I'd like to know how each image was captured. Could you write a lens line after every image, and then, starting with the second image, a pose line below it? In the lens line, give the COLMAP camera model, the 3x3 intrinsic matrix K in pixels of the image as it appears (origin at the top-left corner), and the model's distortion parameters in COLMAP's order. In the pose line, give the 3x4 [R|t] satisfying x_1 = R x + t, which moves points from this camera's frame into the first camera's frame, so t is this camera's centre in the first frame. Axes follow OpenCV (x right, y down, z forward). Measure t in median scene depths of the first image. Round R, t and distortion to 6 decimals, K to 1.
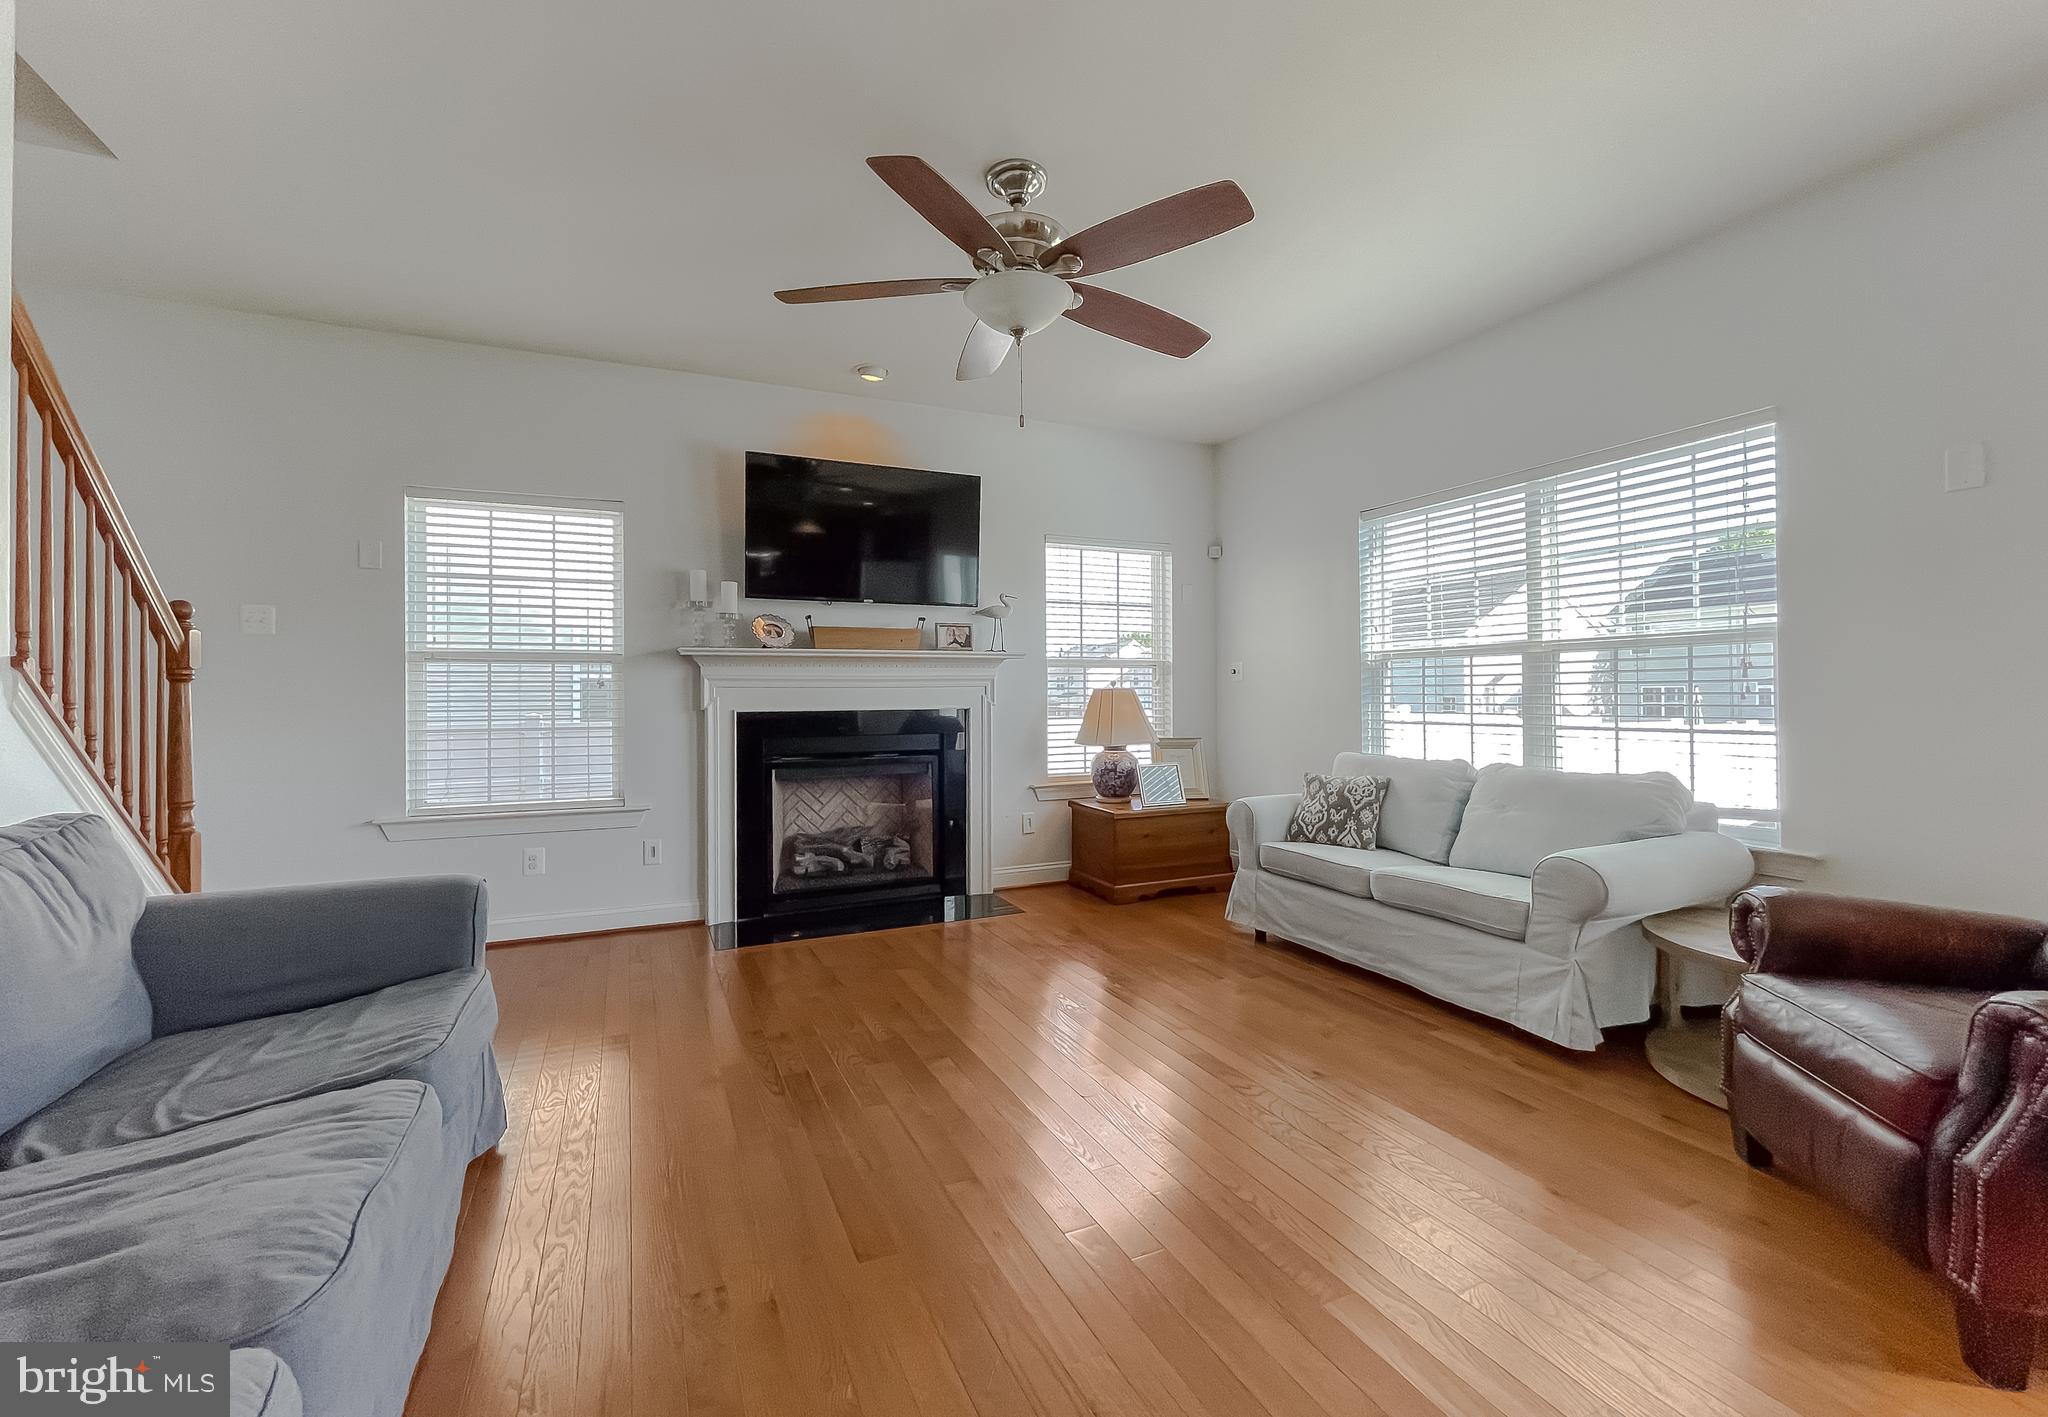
lens RADIAL K [[863.3, 0, 1026.5], [0, 863.3, 695.6], [0, 0, 1]] dist [-0.012900, -0.000644]
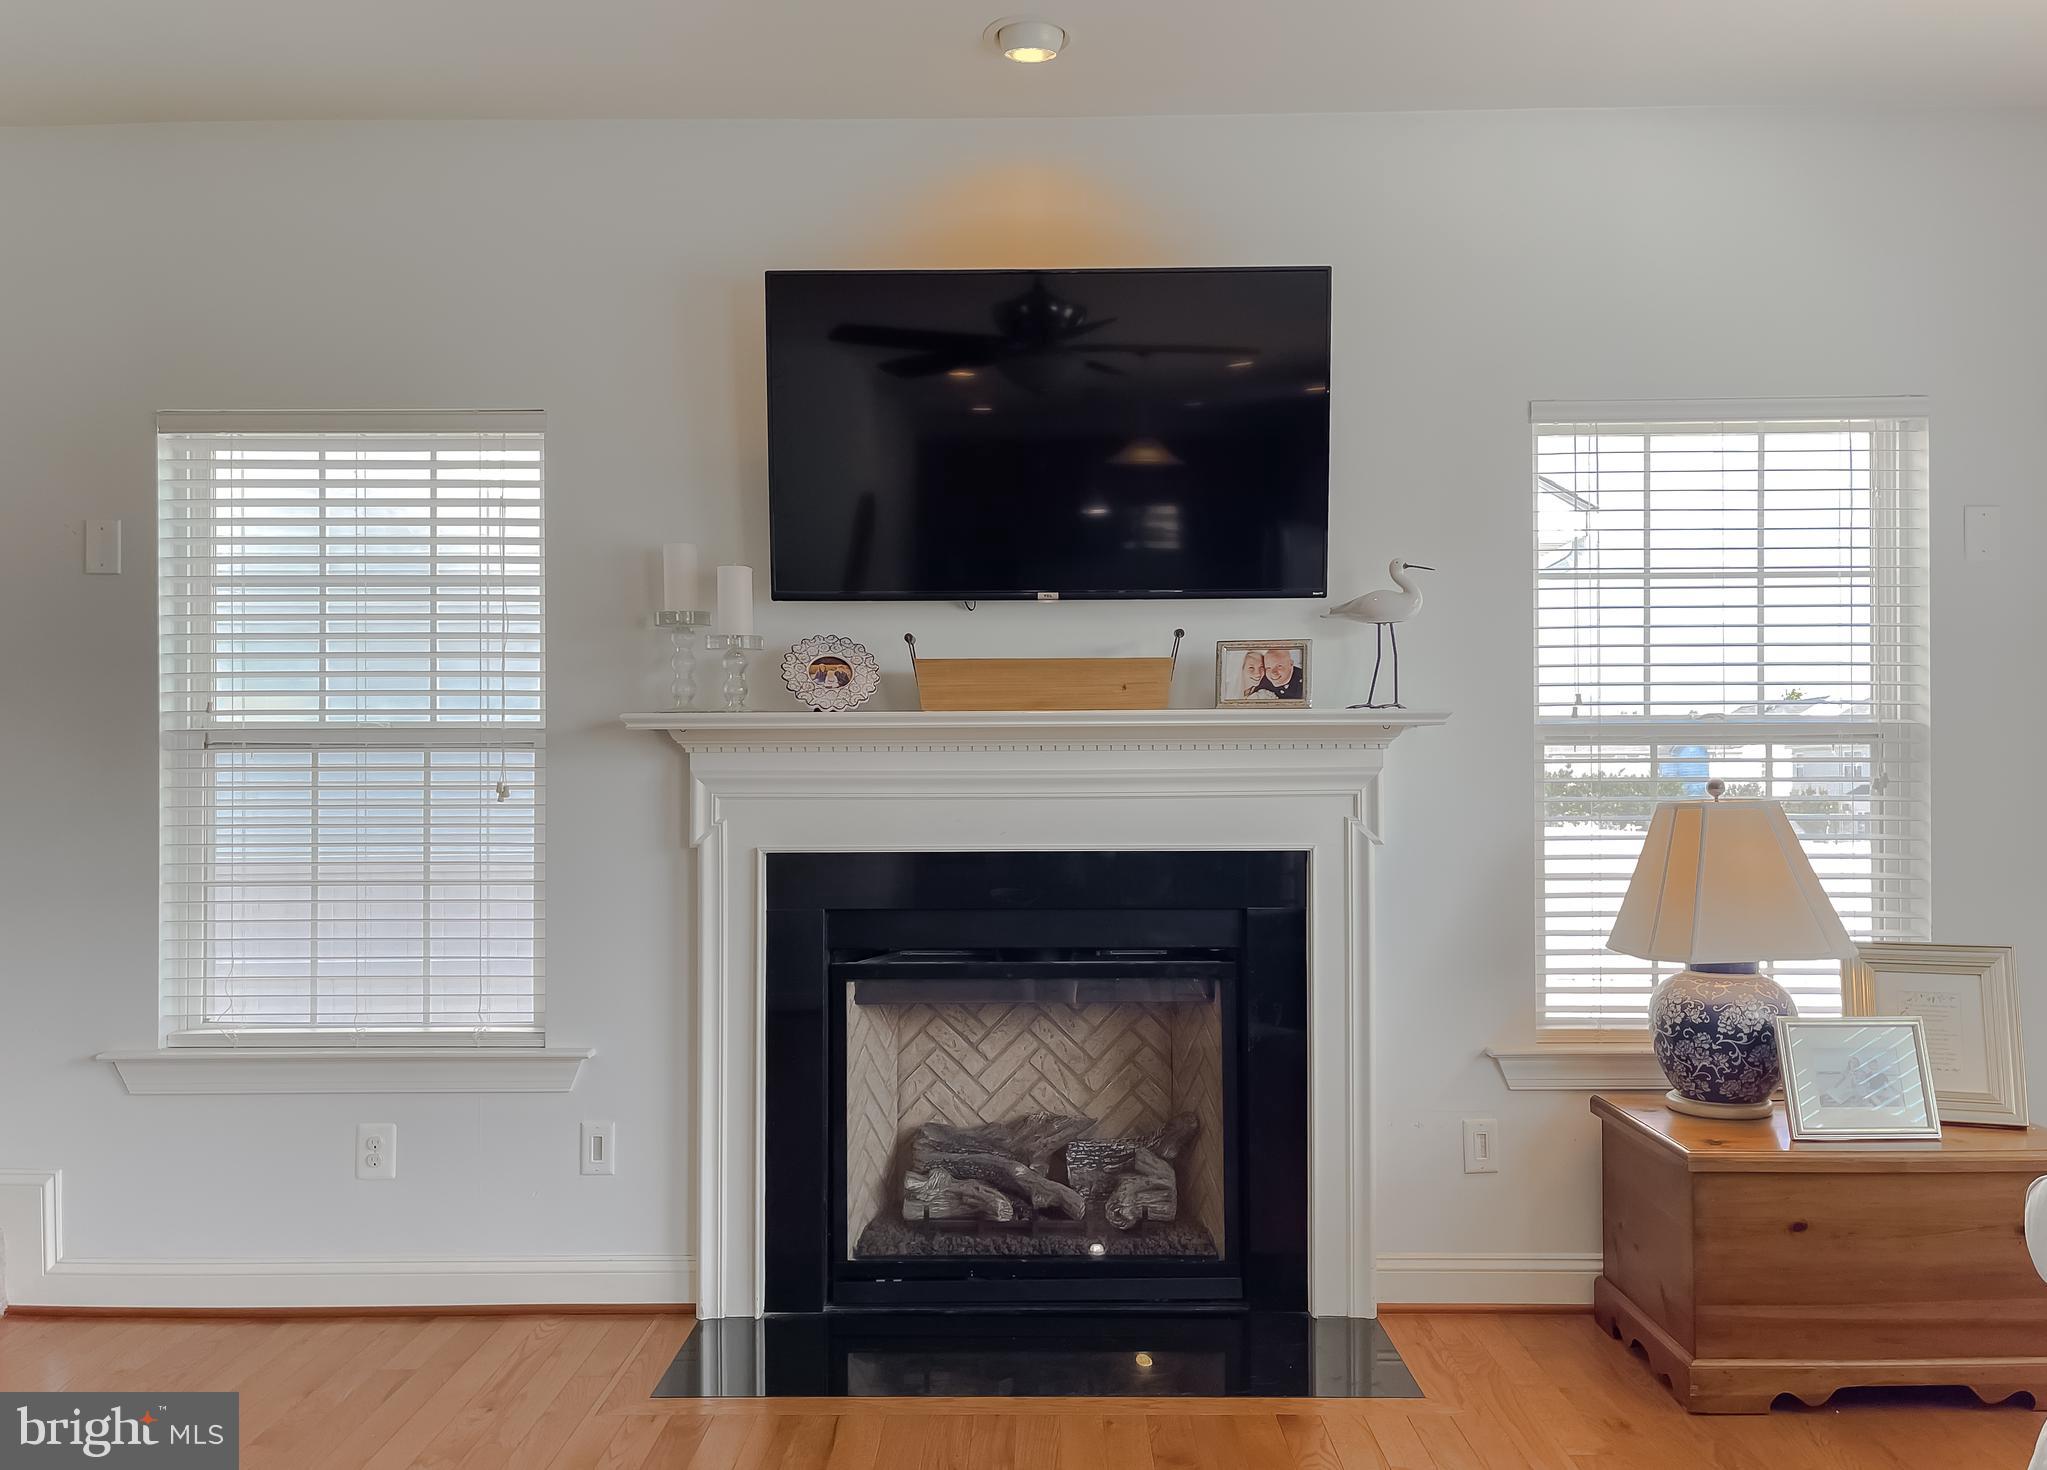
lens RADIAL K [[1613.6, 0, 1008.5], [0, 1613.6, 774.4], [0, 0, 1]] dist [0.043155, -0.018508]
pose [[0.903012, 0.000962, -0.429615, 0.138336], [-0.002374, 0.999993, -0.002750, -0.019270], [0.429609, 0.003503, 0.903008, 0.271570]]
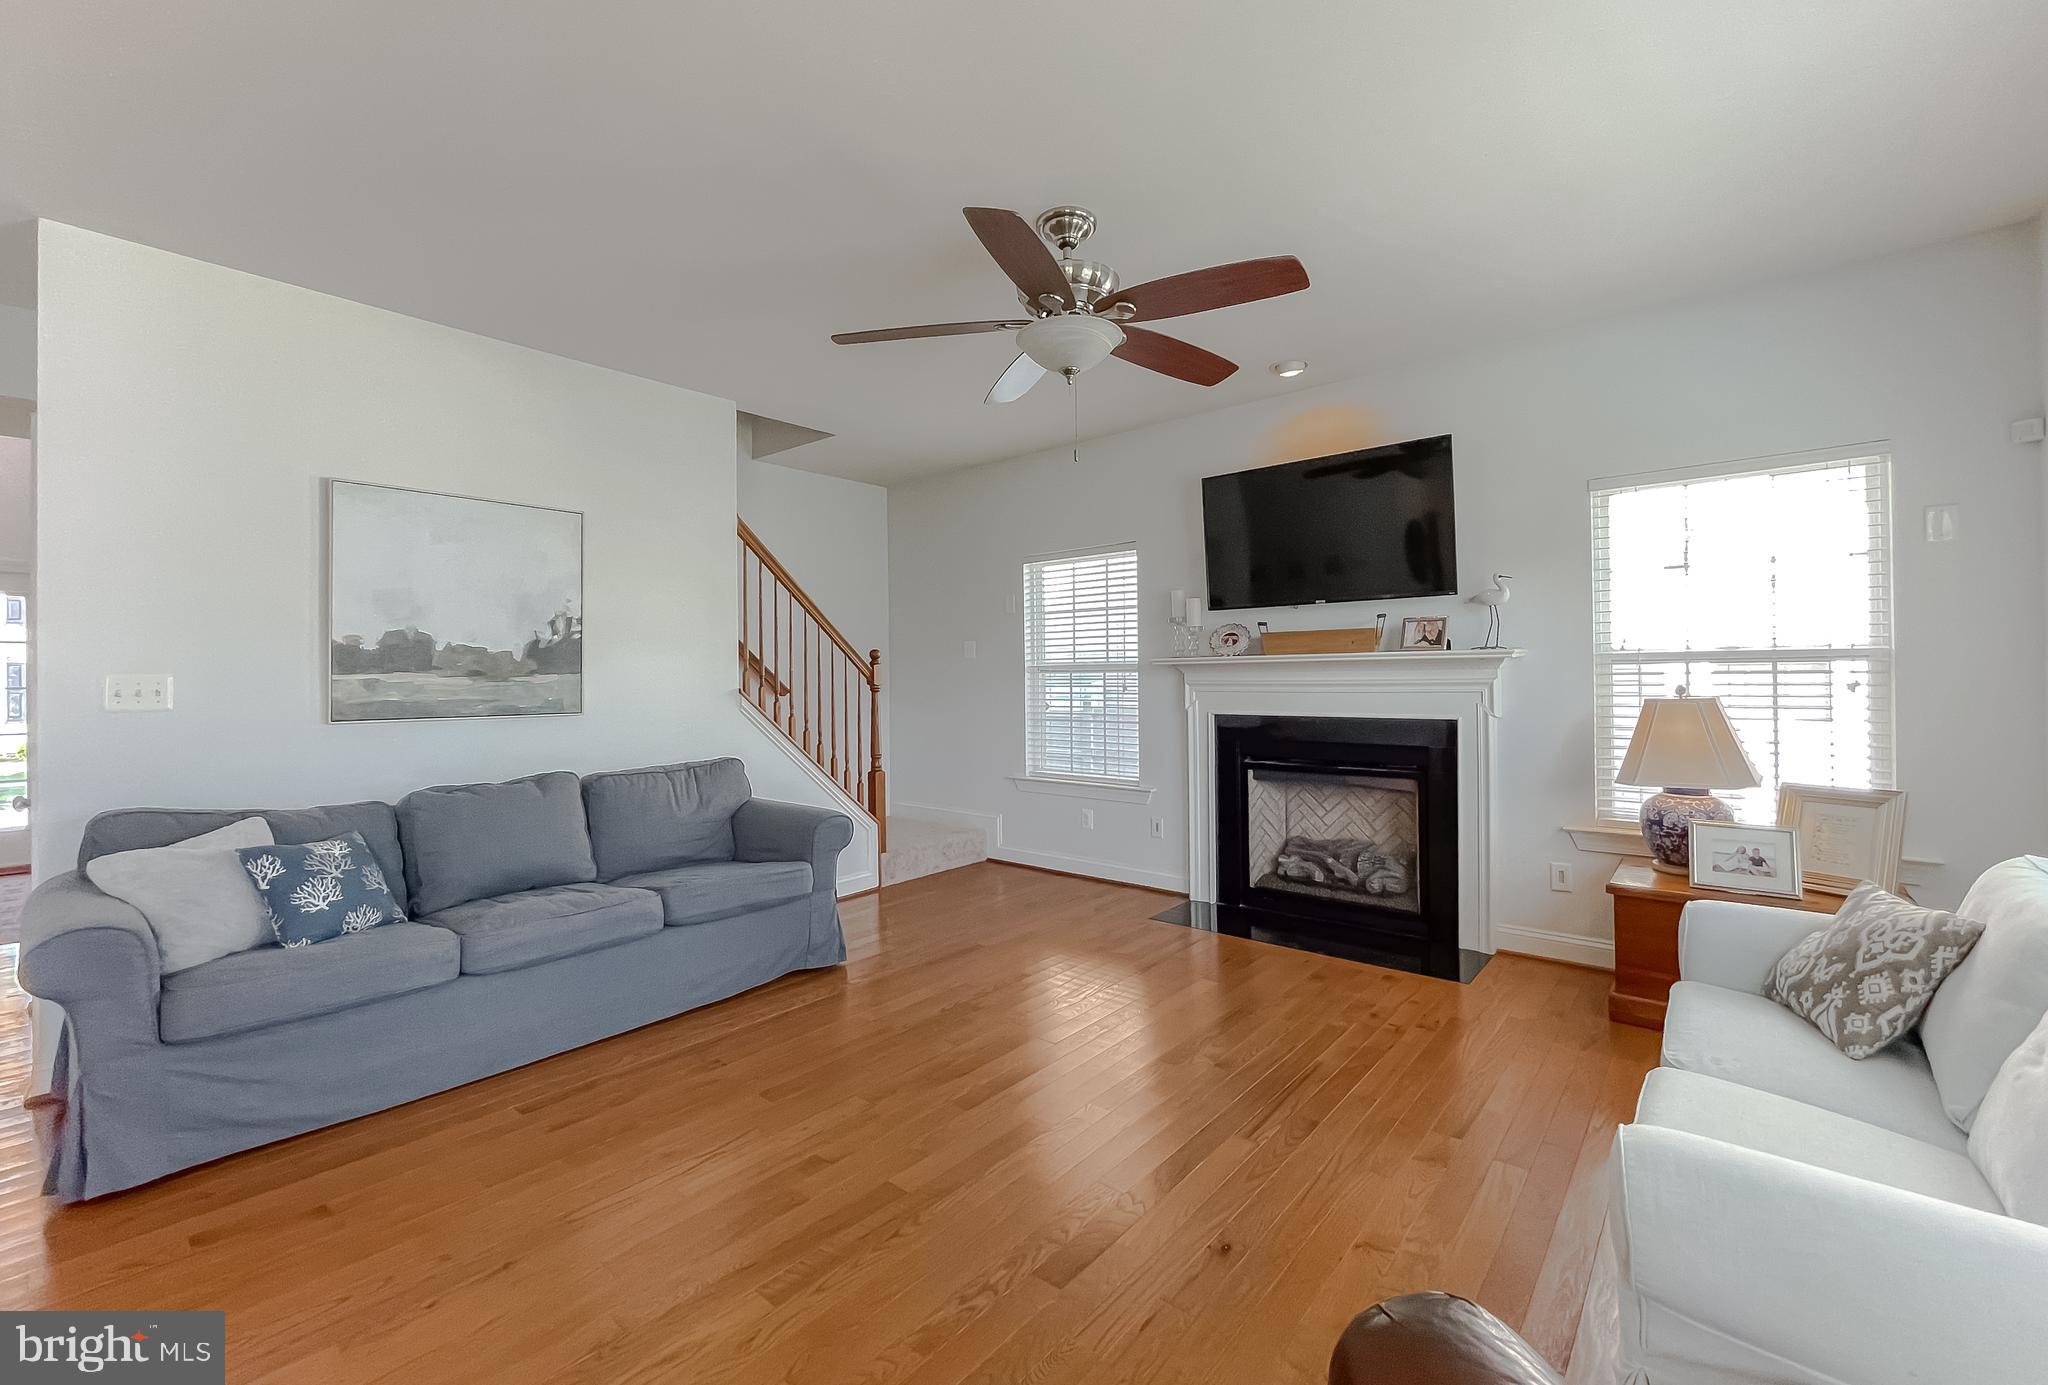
lens RADIAL K [[850.1, 0, 1007.5], [0, 850.1, 676.9], [0, 0, 1]] dist [-0.004985, -0.000786]
pose [[0.405860, 0.002509, -0.913932, 0.524098], [0.007533, 0.999953, 0.006090, -0.035375], [0.913904, -0.009357, 0.405822, 0.302174]]
